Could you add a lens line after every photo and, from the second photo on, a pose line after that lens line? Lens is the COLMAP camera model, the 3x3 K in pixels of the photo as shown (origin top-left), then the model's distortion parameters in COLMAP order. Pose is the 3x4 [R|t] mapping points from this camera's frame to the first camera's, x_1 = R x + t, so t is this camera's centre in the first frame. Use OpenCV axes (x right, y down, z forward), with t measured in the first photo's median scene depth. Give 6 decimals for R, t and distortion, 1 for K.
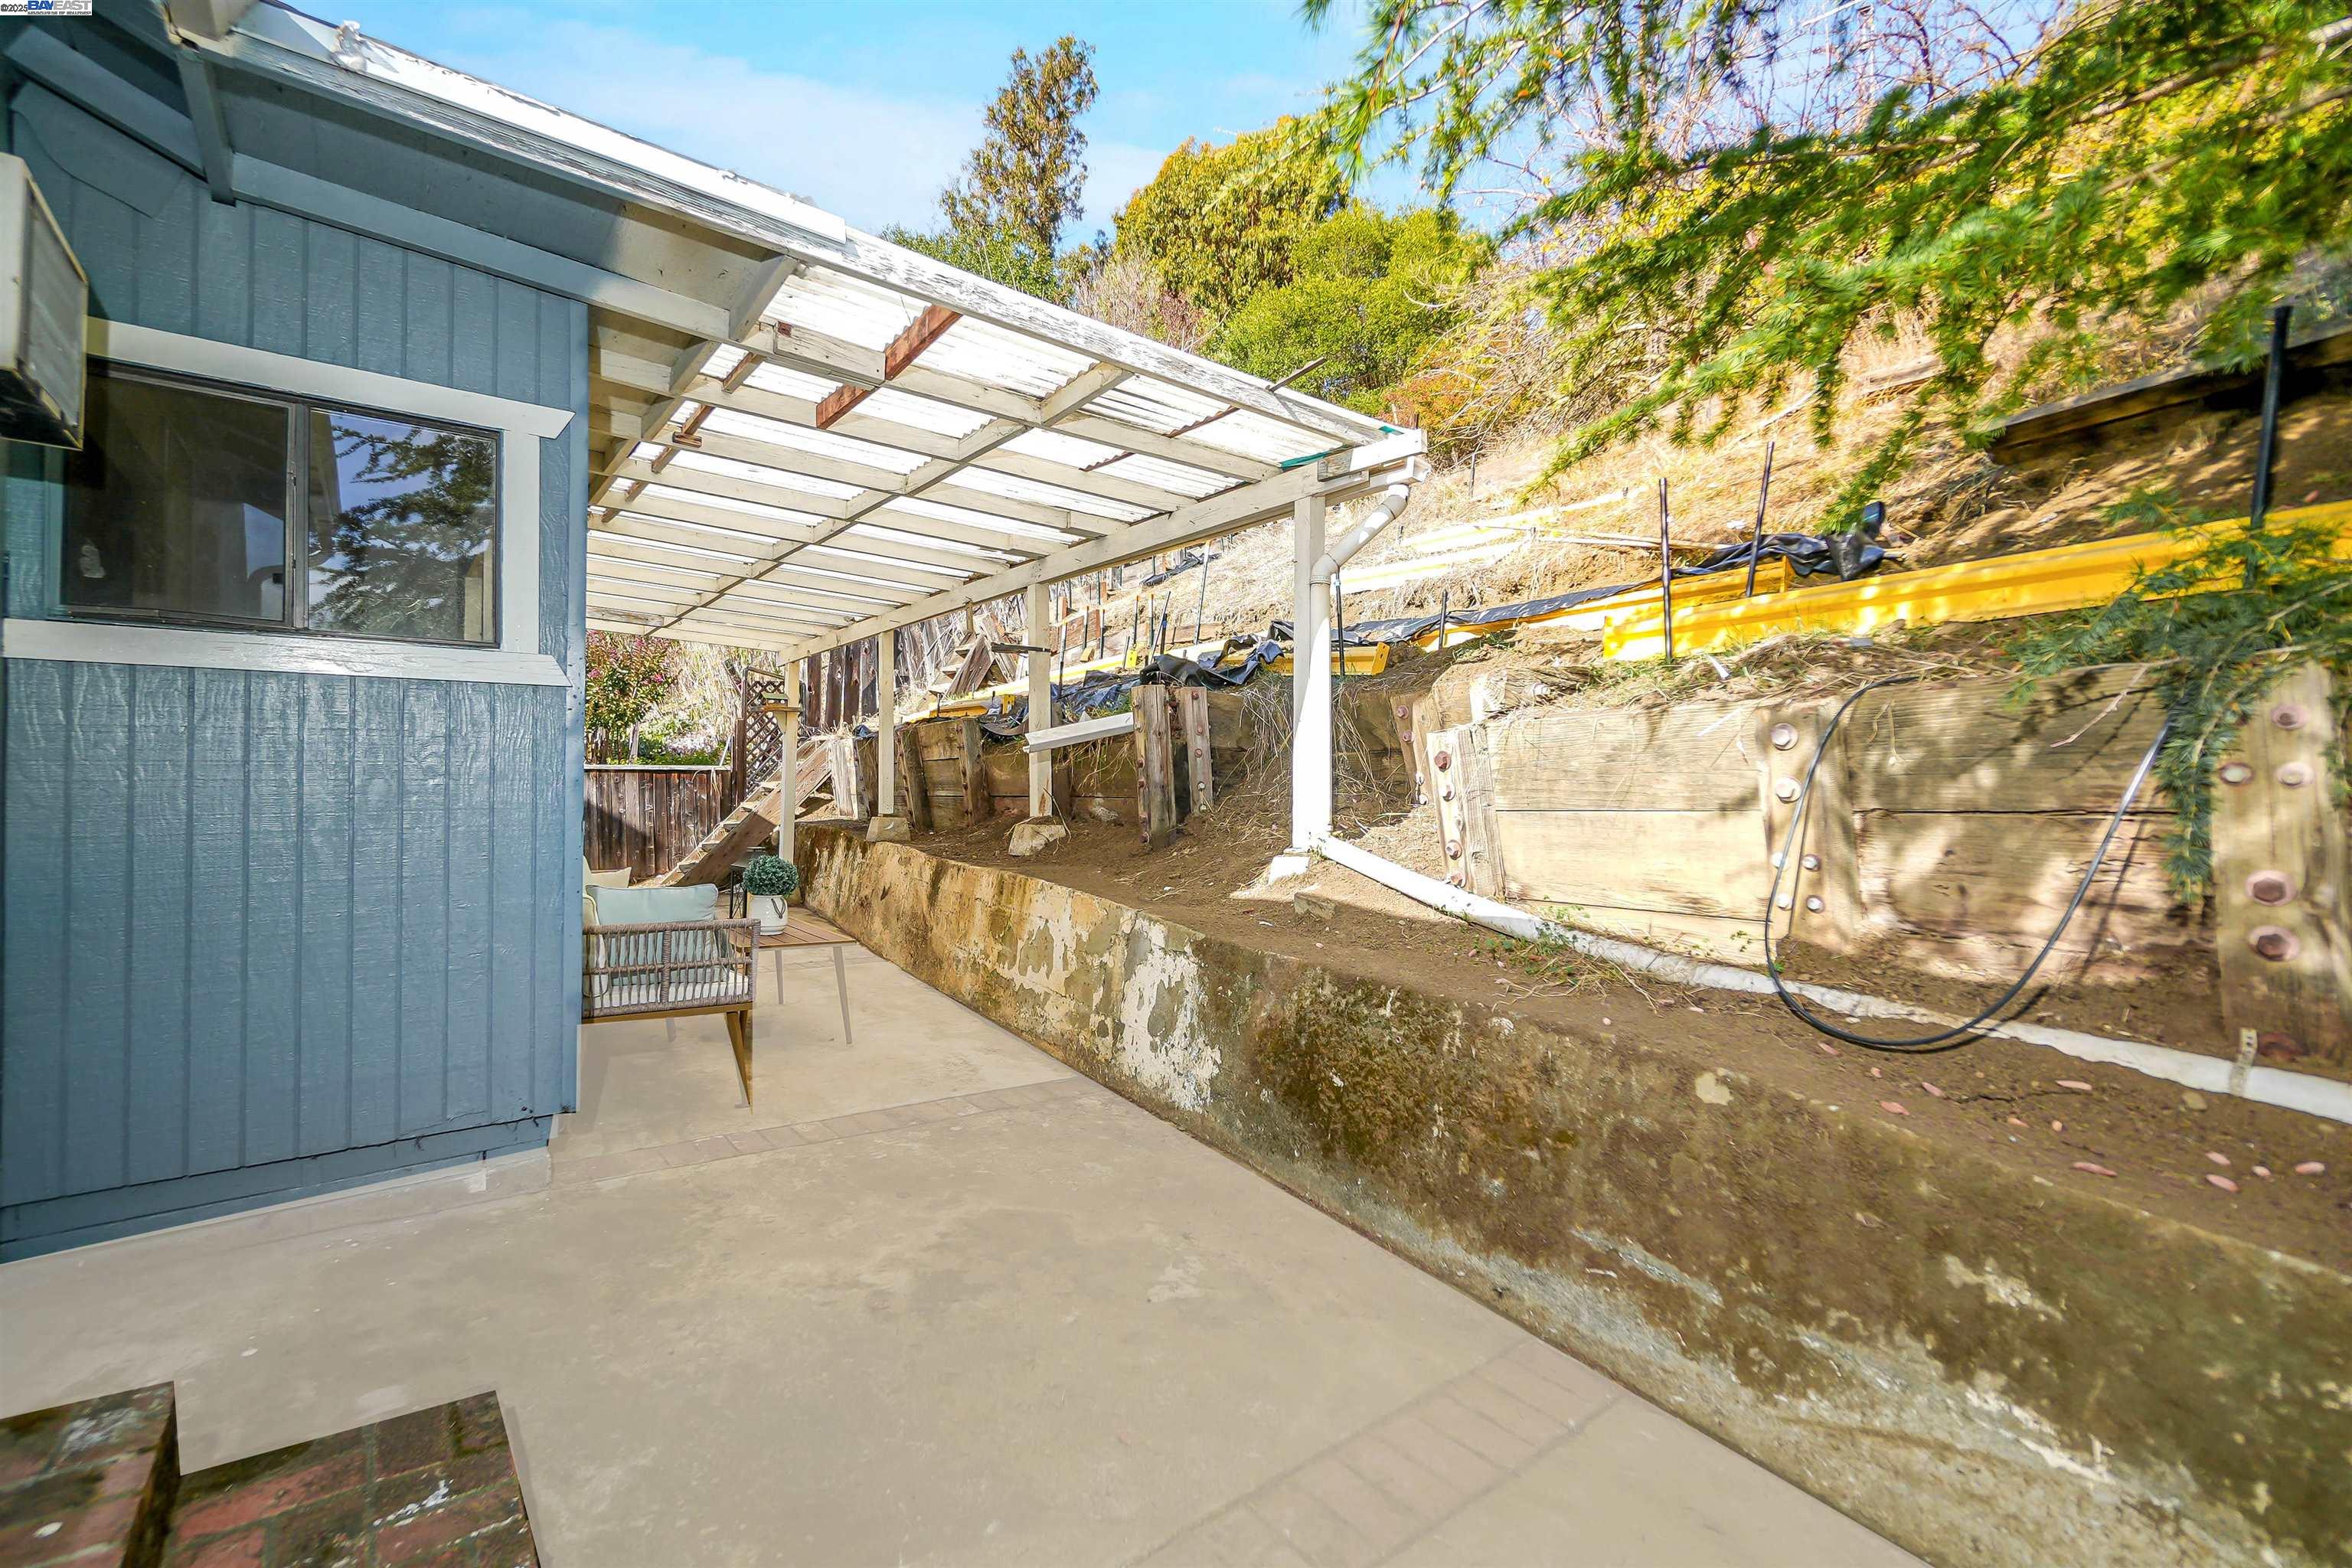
lens RADIAL K [[1030.5, 0, 1169.6], [0, 1030.5, 771.1], [0, 0, 1]] dist [-0.013576, 0.006960]
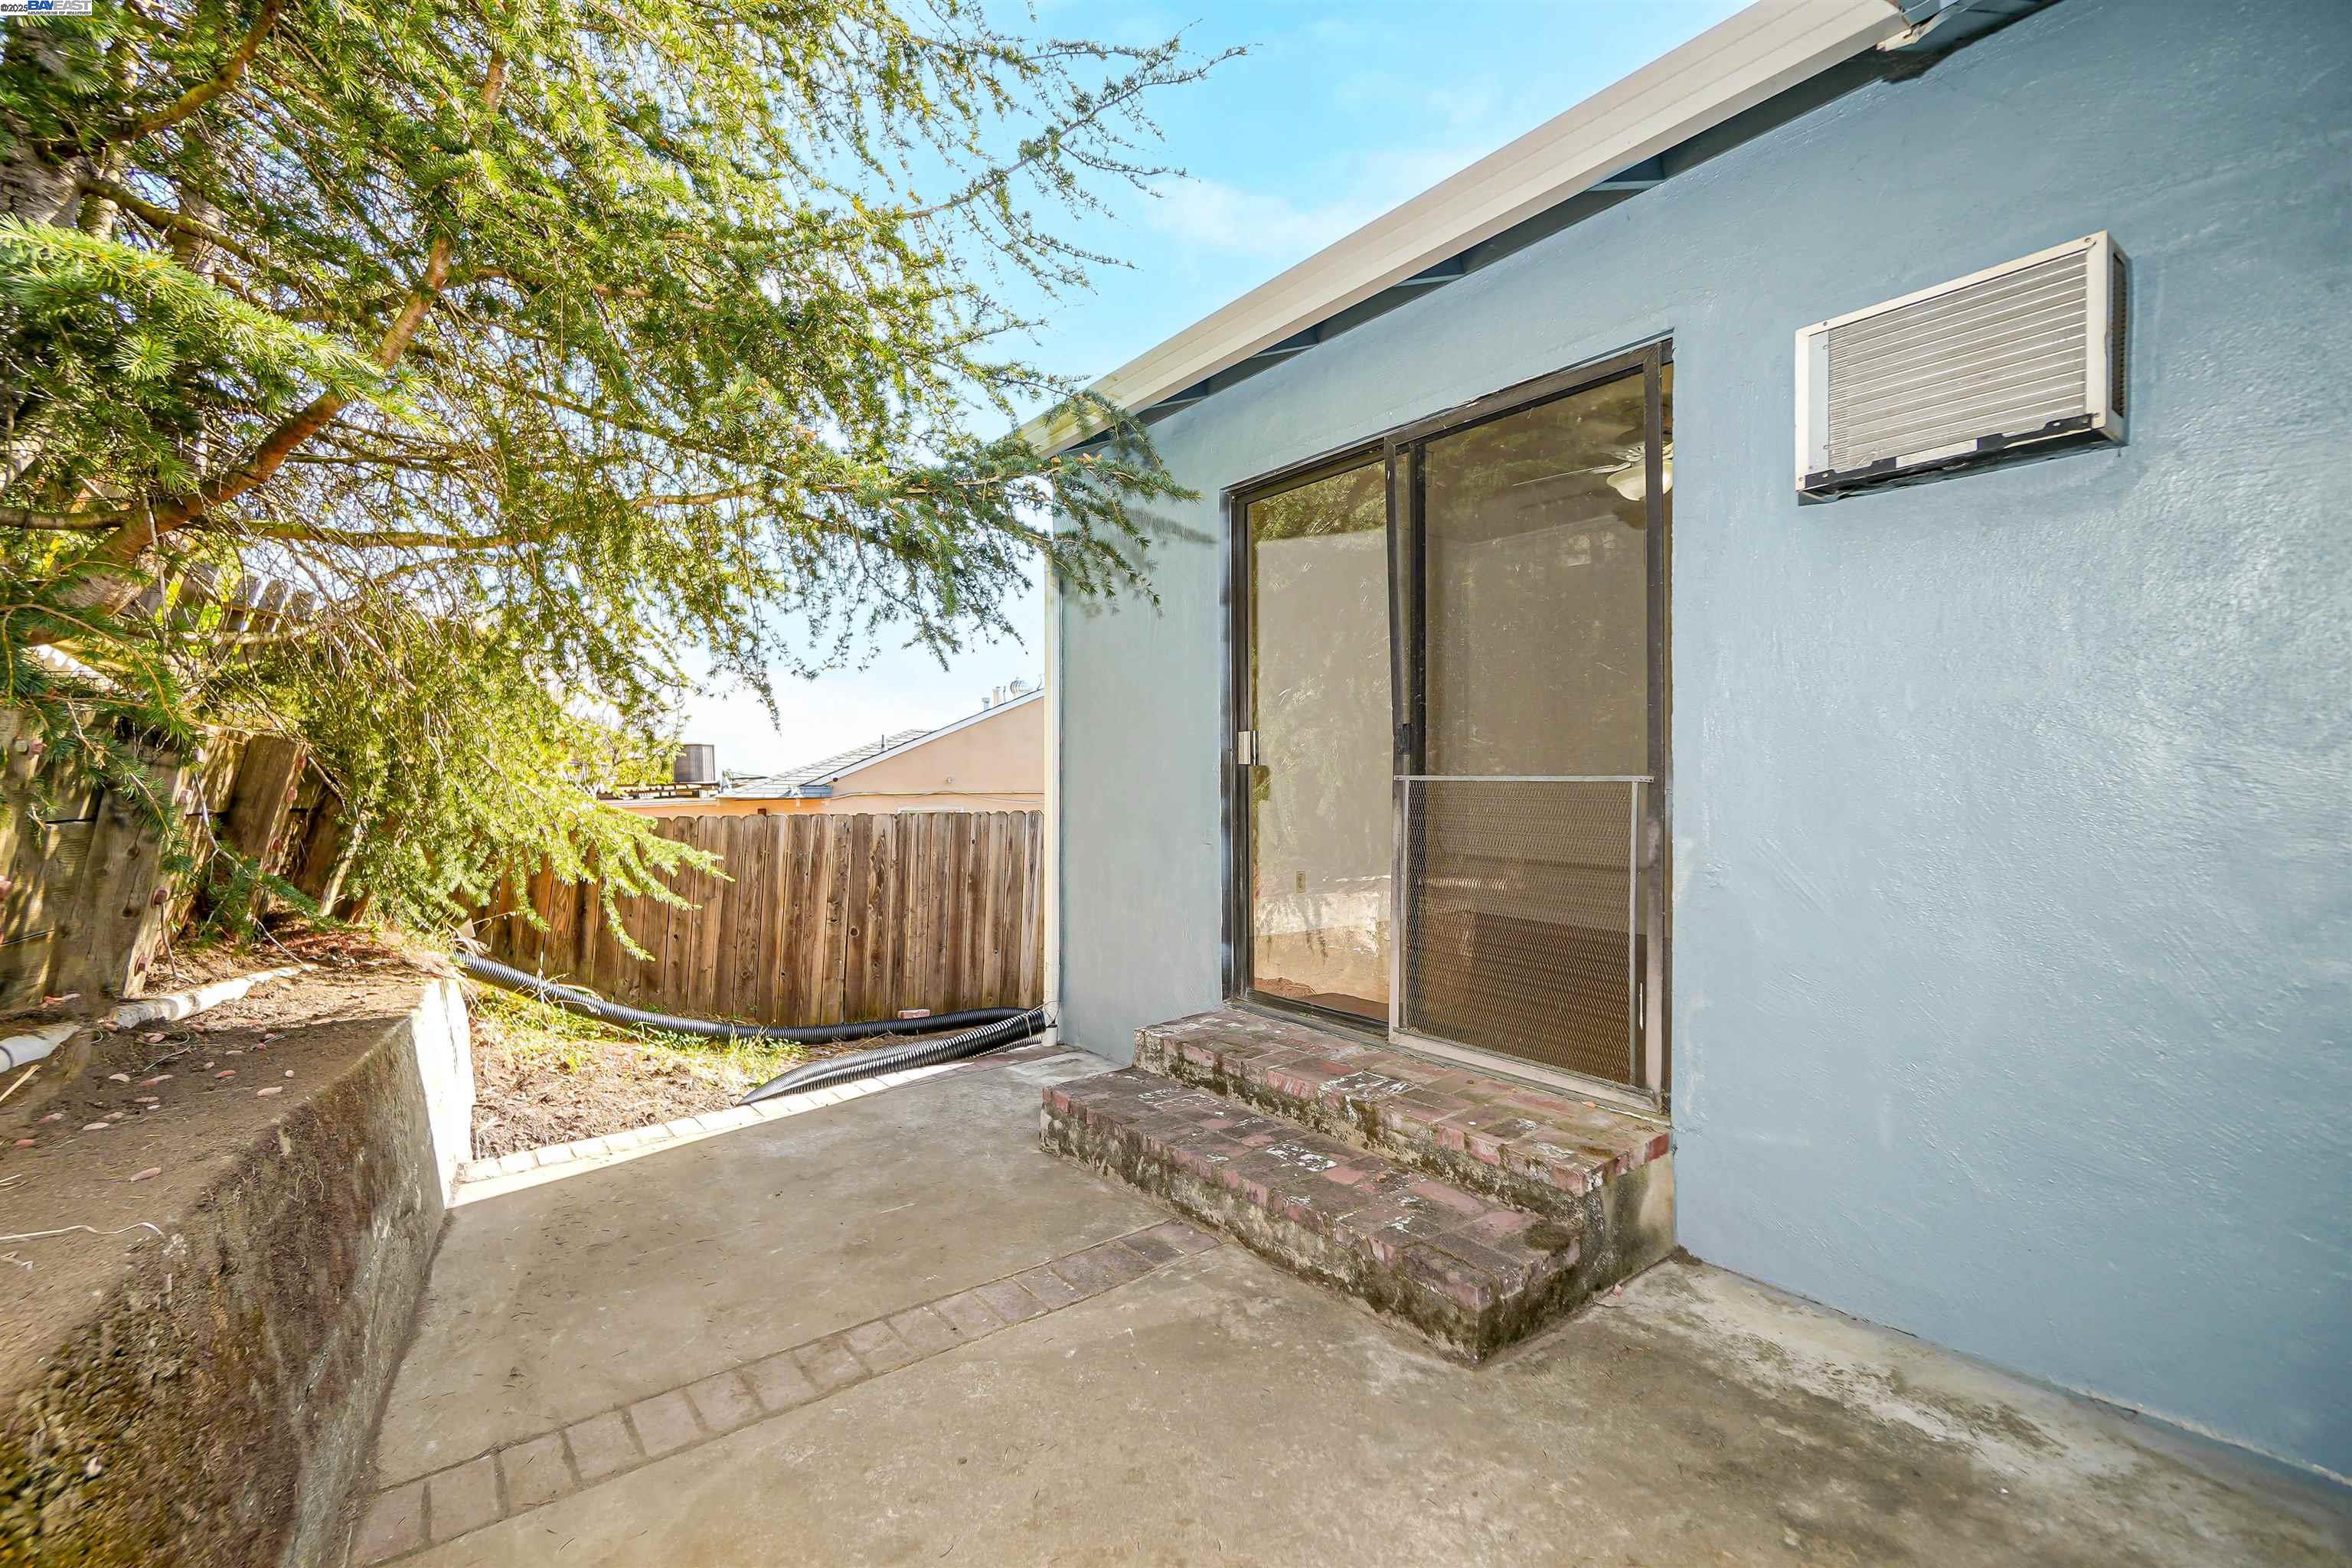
lens RADIAL K [[1030.5, 0, 1169.6], [0, 1030.5, 771.1], [0, 0, 1]] dist [-0.013576, 0.006960]
pose [[-0.999860, 0.000359, 0.016715, -0.273752], [0.000000, 0.999769, -0.021512, 0.004633], [-0.016719, -0.021509, -0.999629, 1.981514]]
